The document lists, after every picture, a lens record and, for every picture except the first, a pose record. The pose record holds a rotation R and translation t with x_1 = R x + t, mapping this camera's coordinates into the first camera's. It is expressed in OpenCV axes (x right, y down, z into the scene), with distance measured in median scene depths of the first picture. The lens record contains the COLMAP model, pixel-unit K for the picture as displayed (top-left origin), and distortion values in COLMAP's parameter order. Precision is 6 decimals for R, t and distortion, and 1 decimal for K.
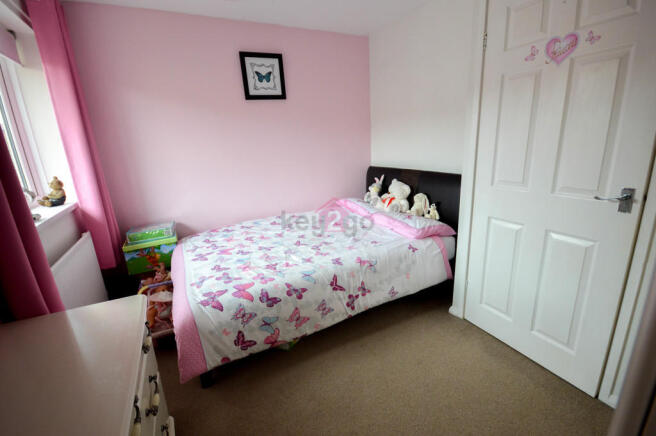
lens RADIAL K [[292.5, 0, 329.5], [0, 292.5, 220.2], [0, 0, 1]] dist [-0.002172, -0.000311]
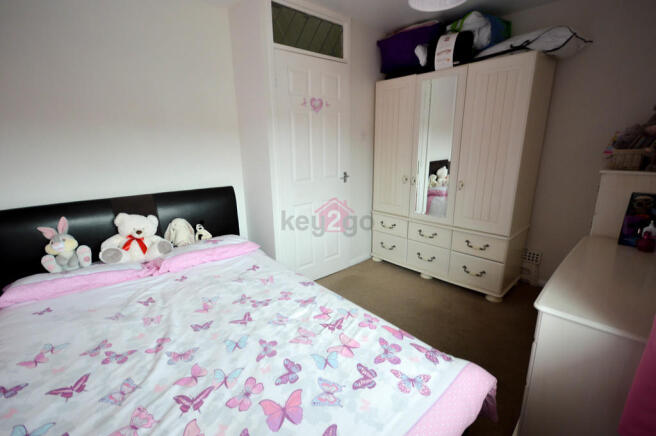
lens RADIAL K [[292.5, 0, 329.5], [0, 292.5, 220.2], [0, 0, 1]] dist [-0.002172, -0.000311]
pose [[-0.268974, -0.184218, 0.945366, -0.751517], [0.279787, 0.924267, 0.259711, -0.234798], [-0.921614, 0.334356, -0.197062, 0.995835]]
